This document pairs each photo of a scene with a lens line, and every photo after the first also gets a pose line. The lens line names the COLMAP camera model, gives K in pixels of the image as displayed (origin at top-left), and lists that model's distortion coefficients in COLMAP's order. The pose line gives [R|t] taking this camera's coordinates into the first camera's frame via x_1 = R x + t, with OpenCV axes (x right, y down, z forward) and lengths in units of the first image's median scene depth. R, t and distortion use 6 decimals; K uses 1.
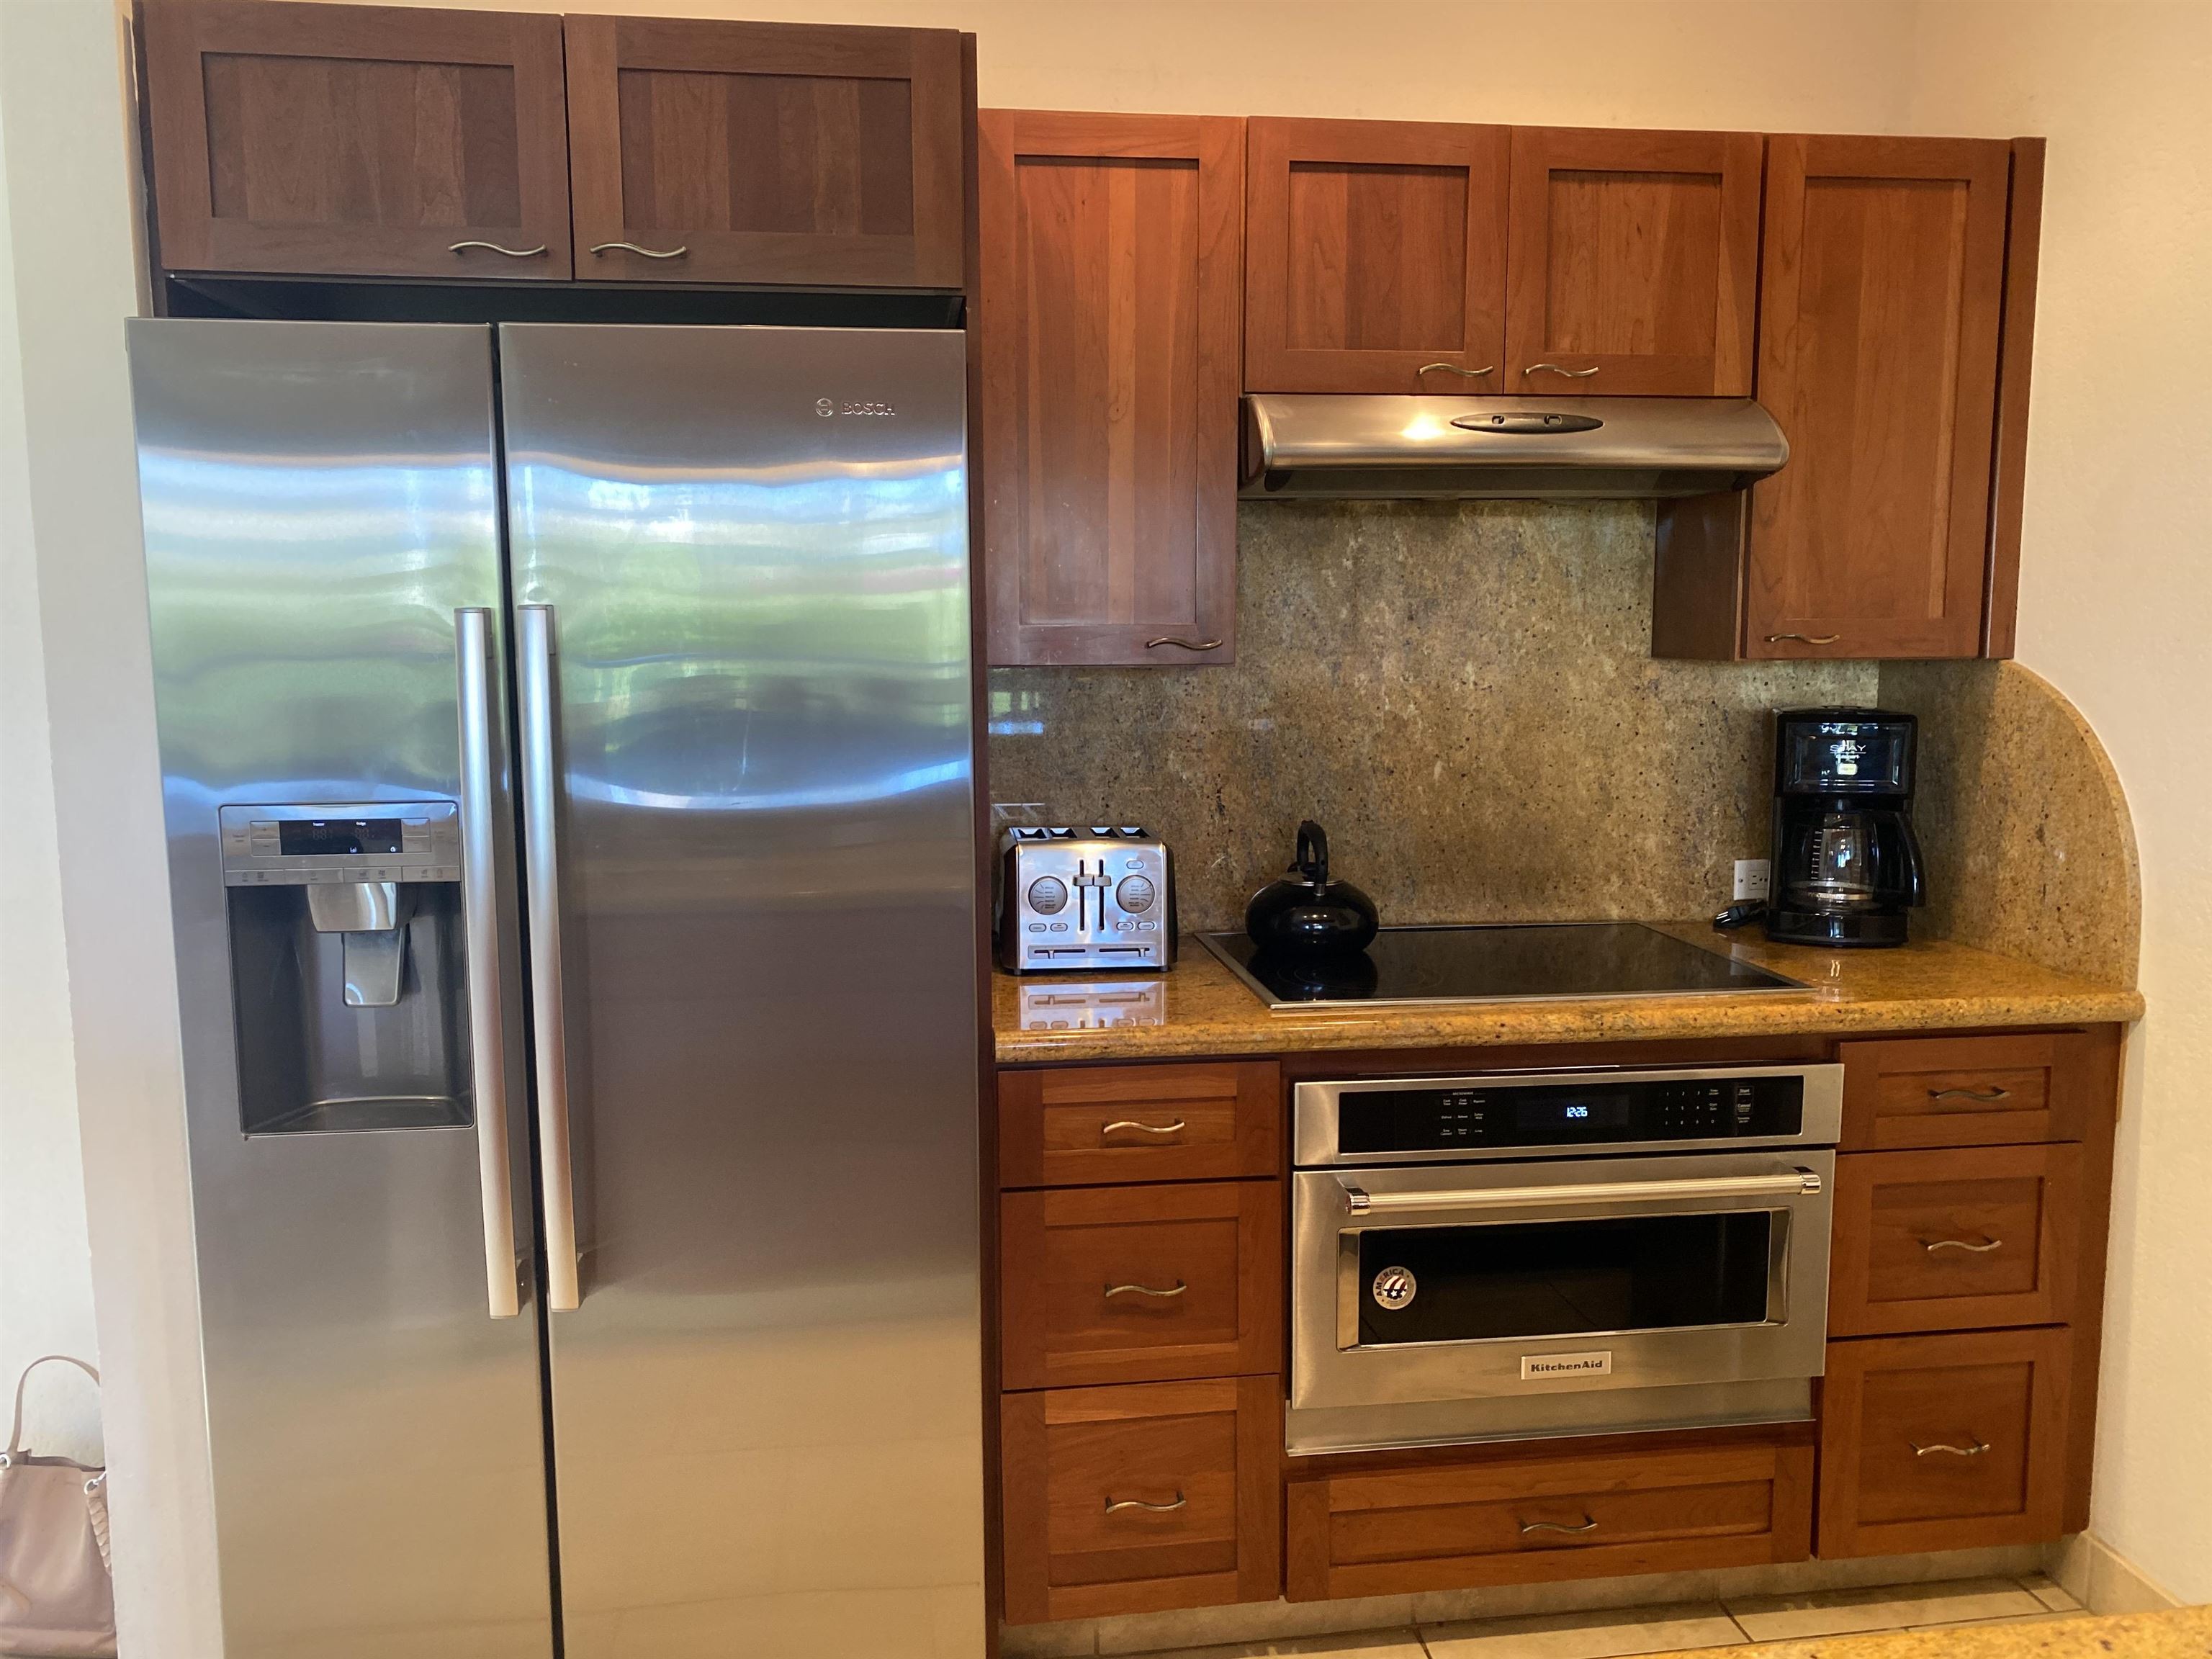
lens RADIAL K [[1656.4, 0, 1106.0], [0, 1656.4, 829.5], [0, 0, 1]] dist [0.056107, -0.092868]
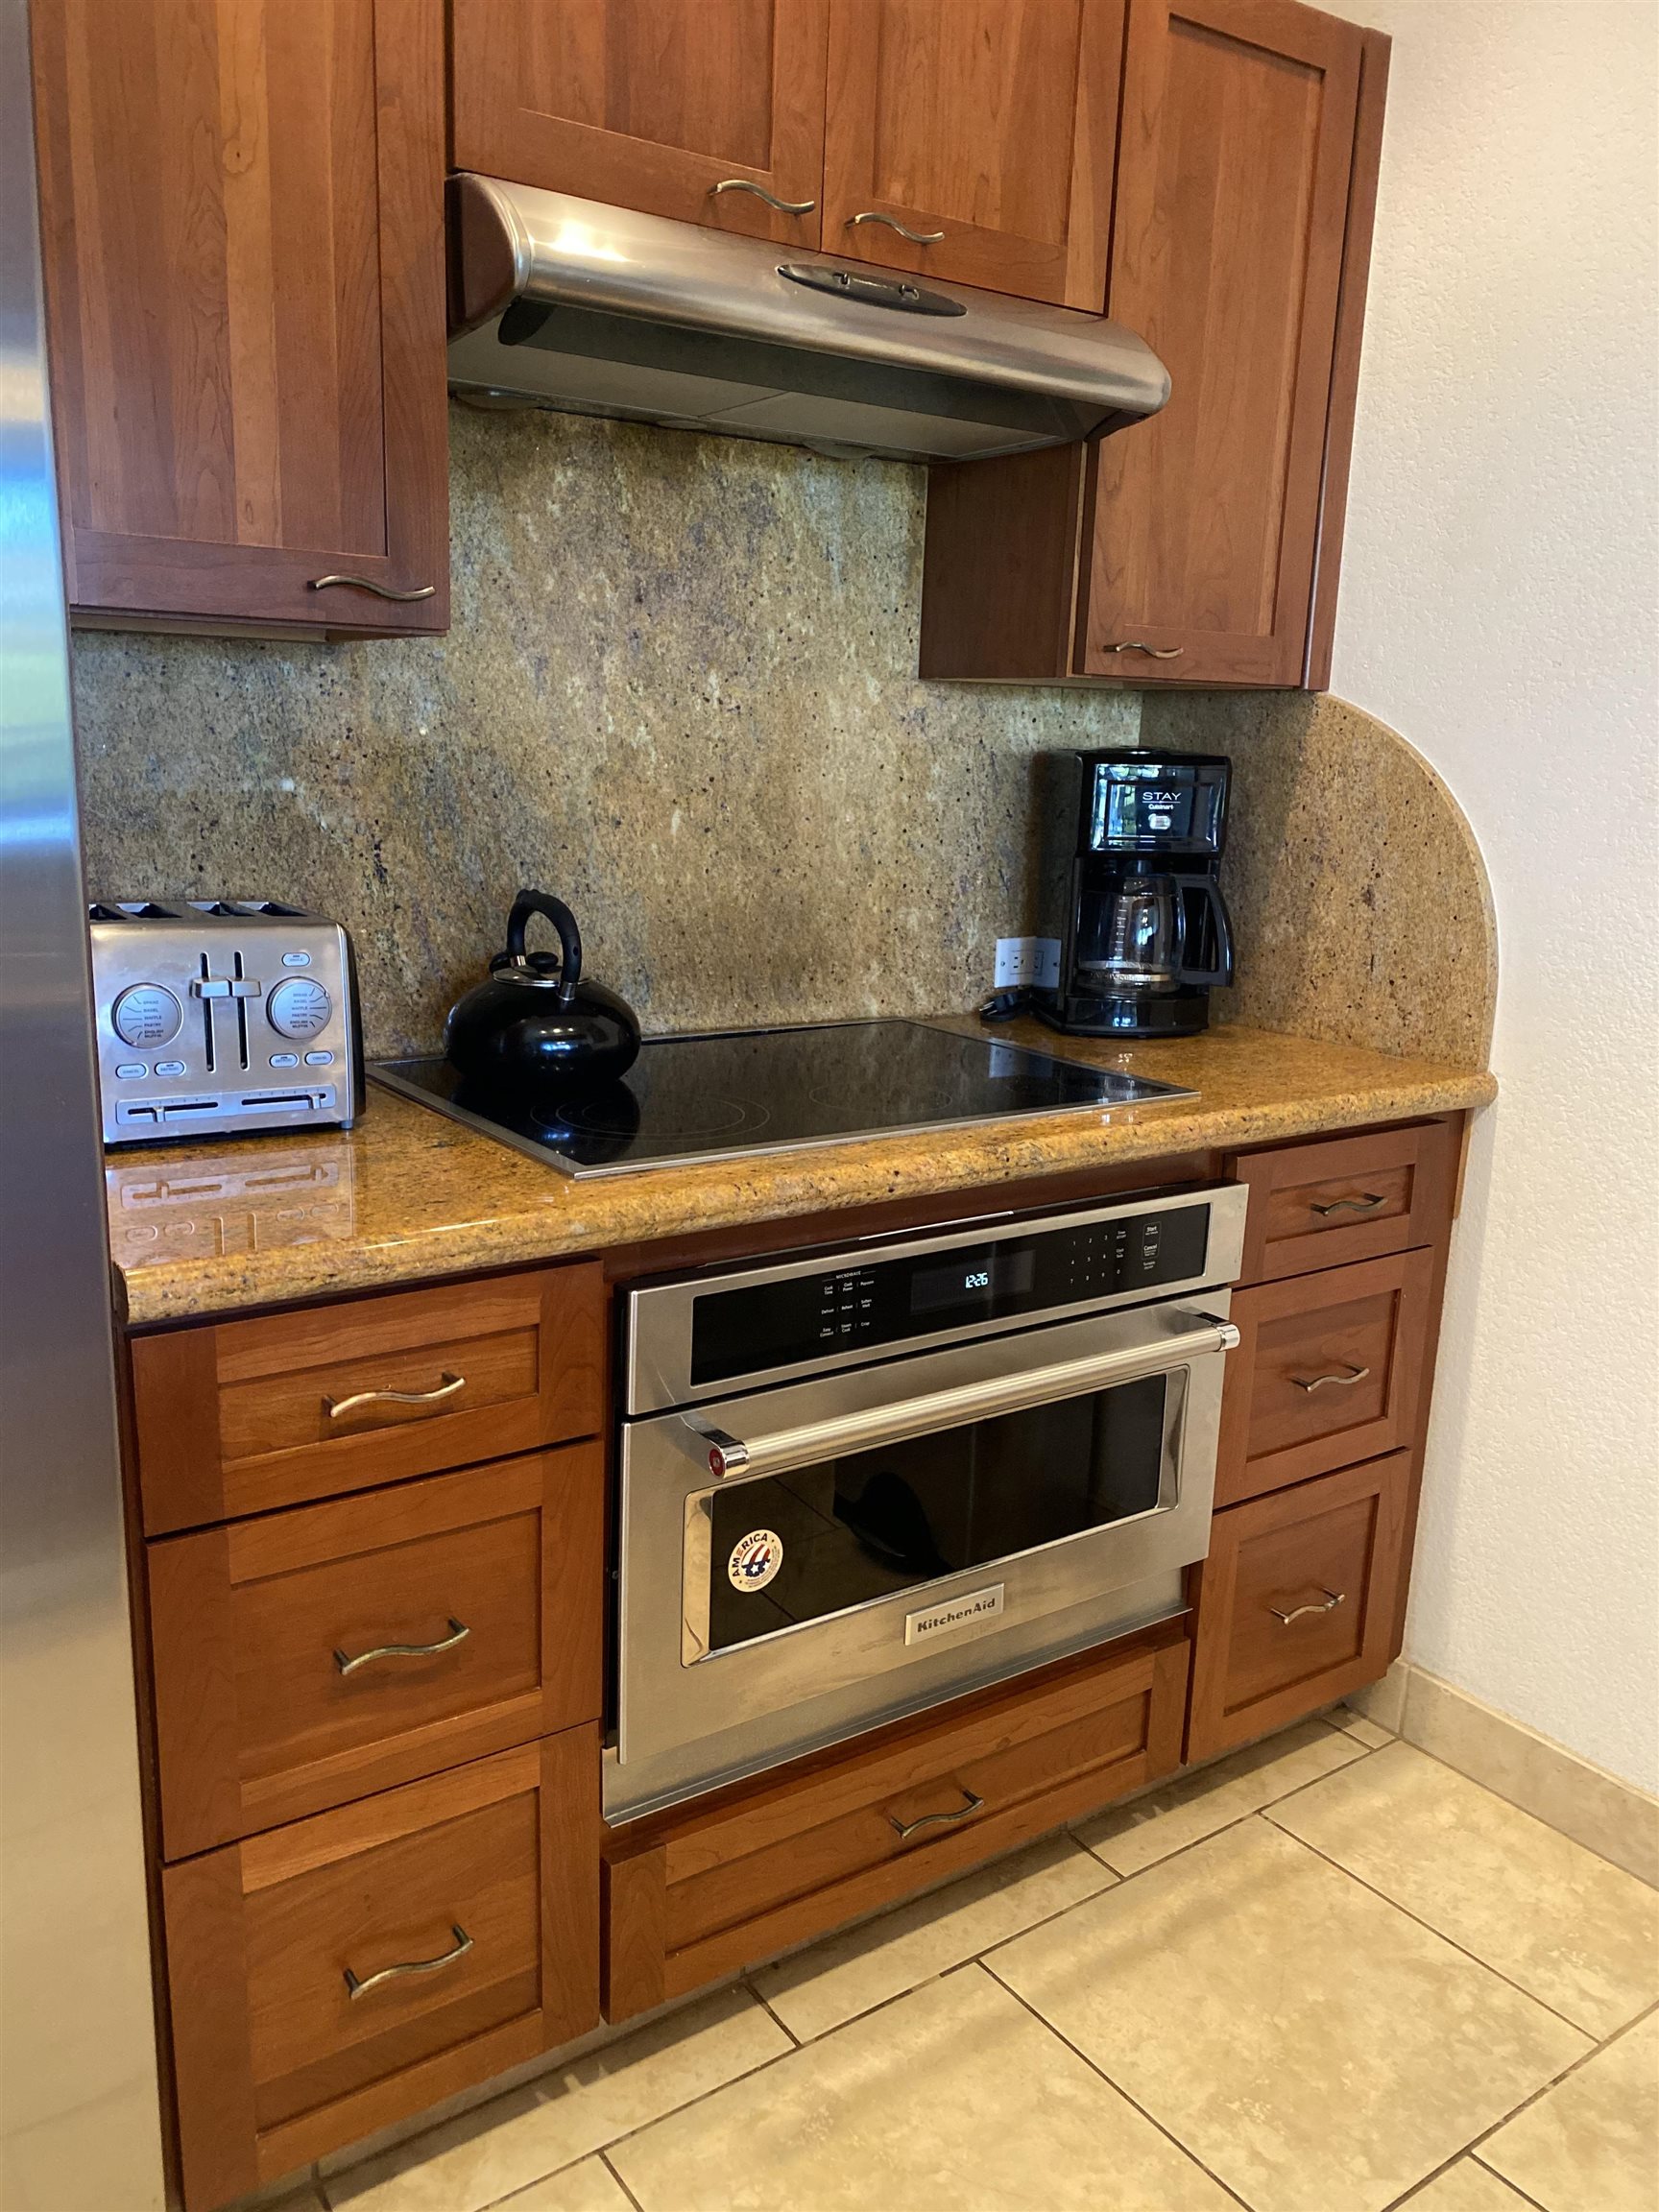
lens RADIAL K [[1656.4, 0, 828.9], [0, 1656.4, 1119.1], [0, 0, 1]] dist [0.056107, -0.092868]
pose [[0.884723, -0.069761, 0.460868, -0.096979], [0.017857, 0.993084, 0.116042, 0.012157], [-0.465776, -0.094436, 0.879849, 0.364439]]
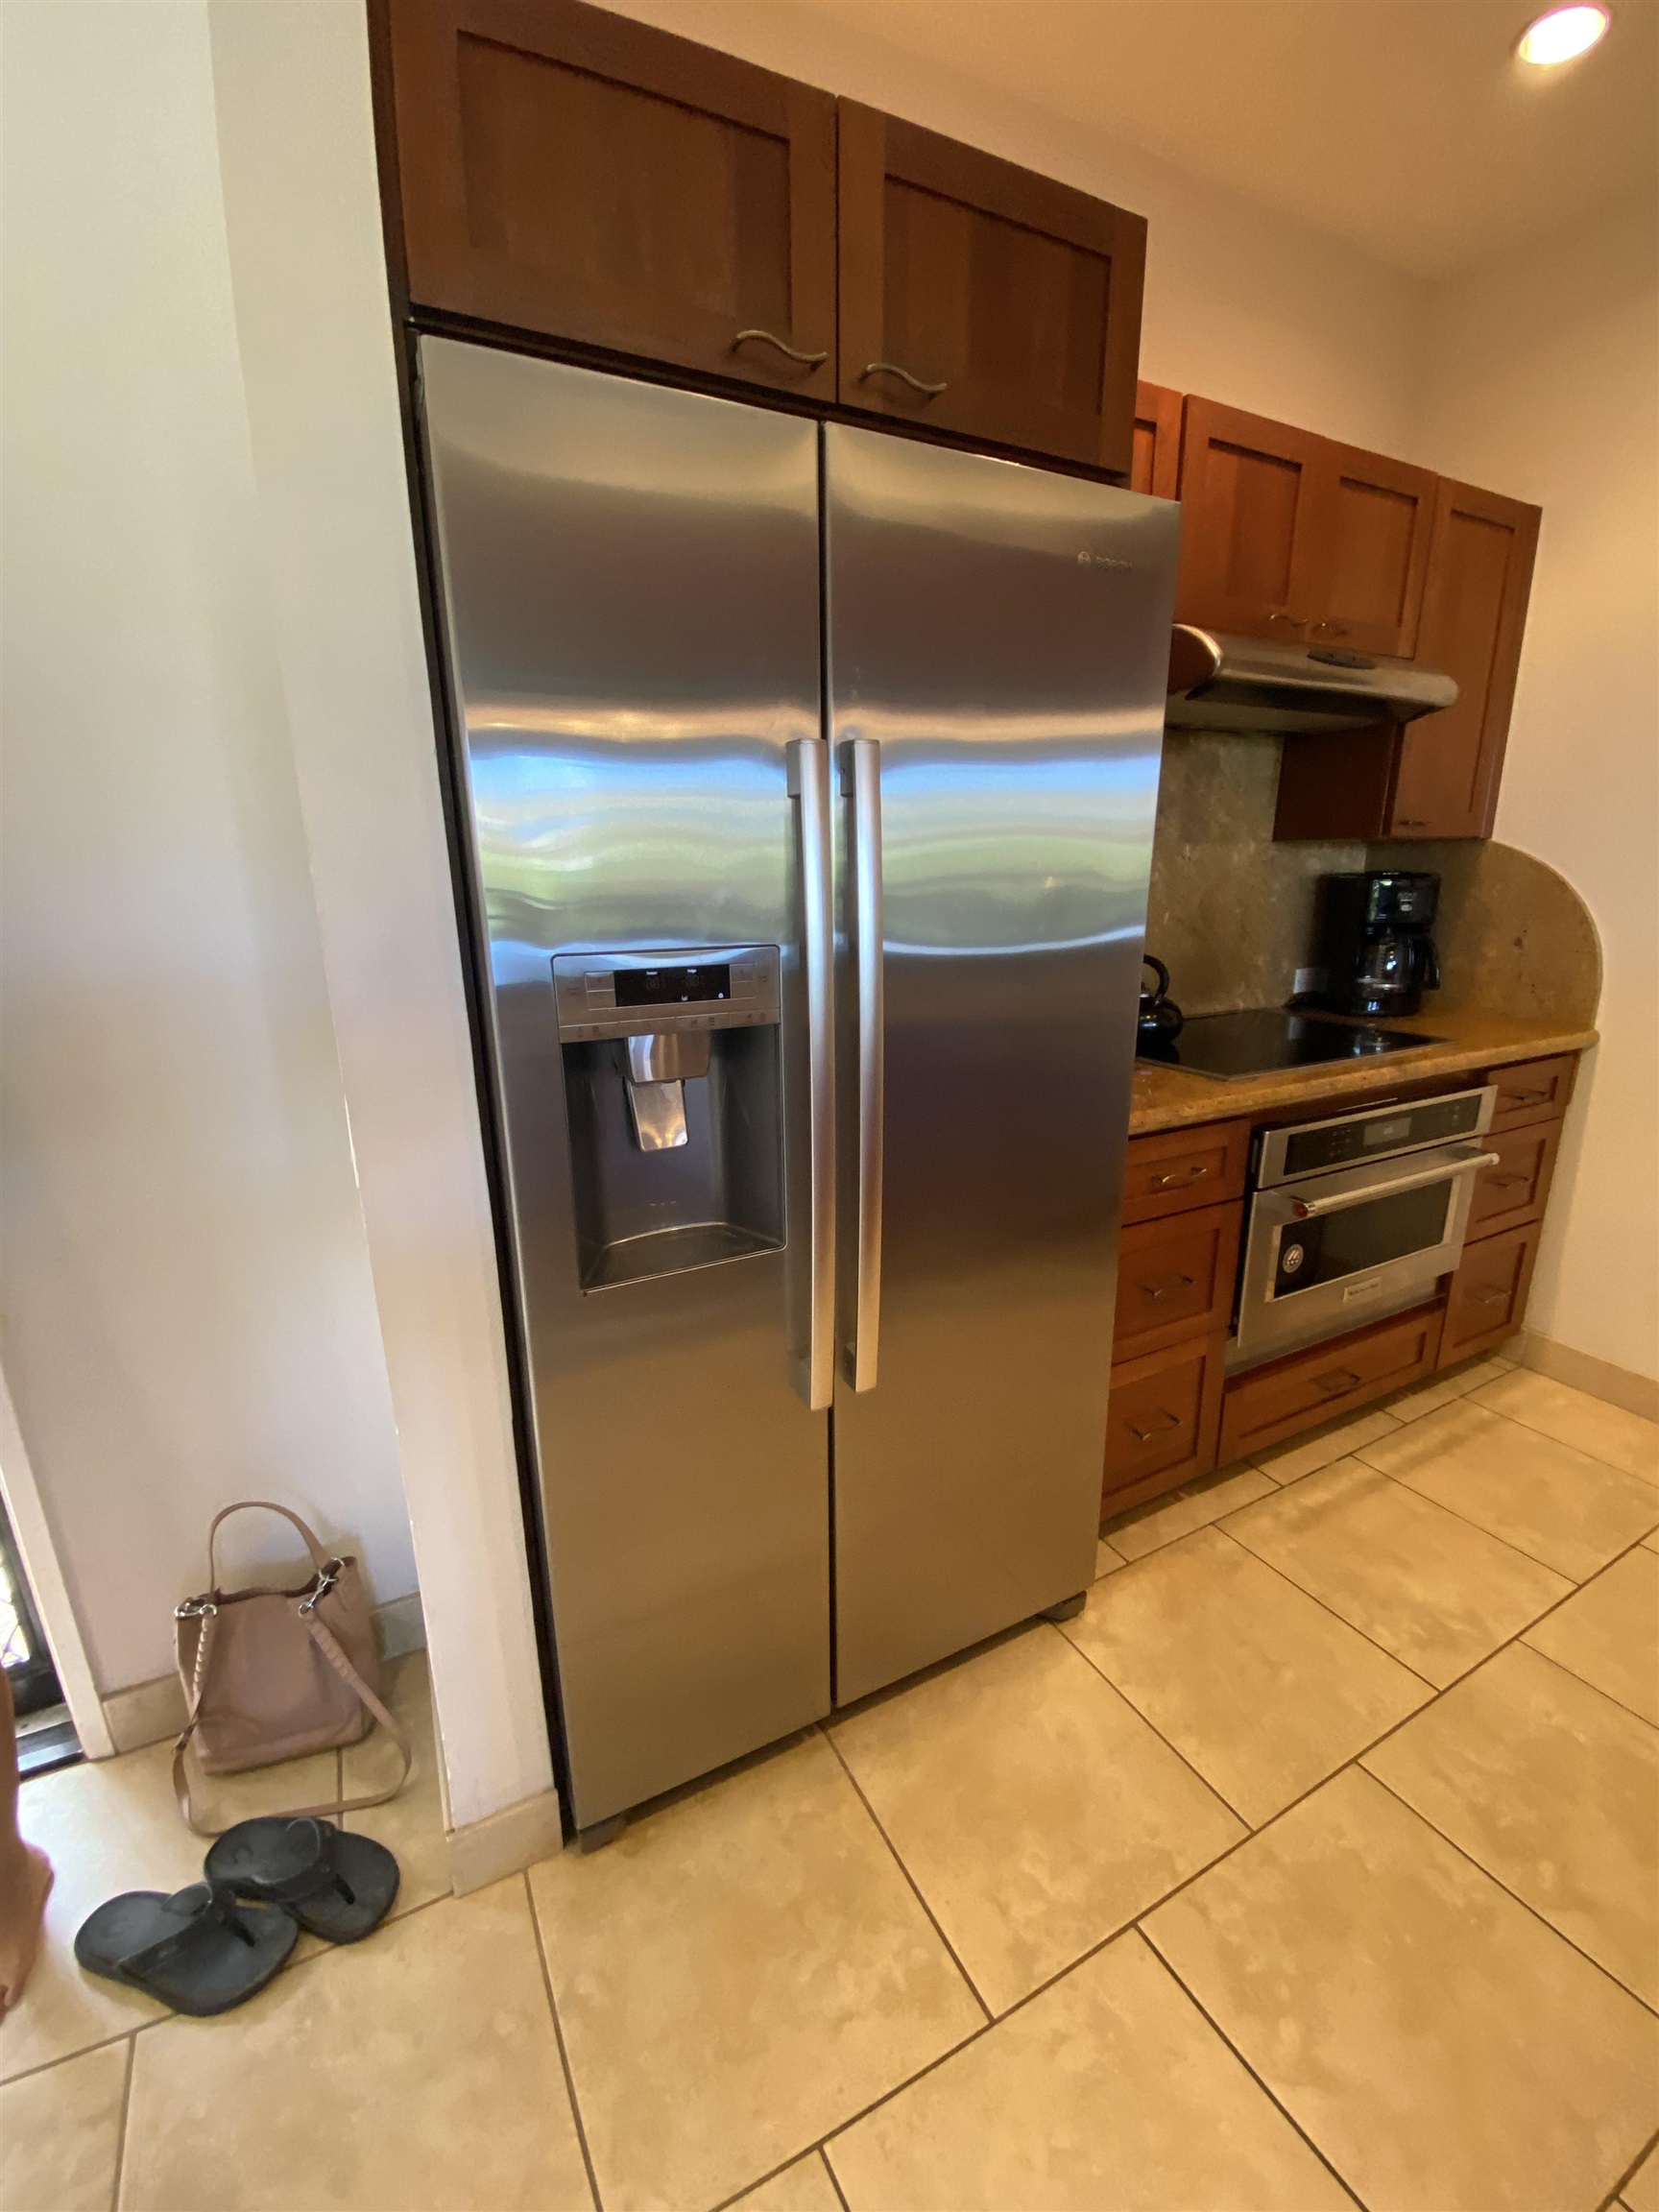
lens RADIAL K [[893.9, 0, 826.4], [0, 893.9, 1101.8], [0, 0, 1]] dist [0.027581, -0.026889]
pose [[0.935372, -0.092642, 0.341316, -0.445168], [0.047002, 0.989084, 0.139655, 0.002432], [-0.350529, -0.114587, 0.929516, 0.378432]]
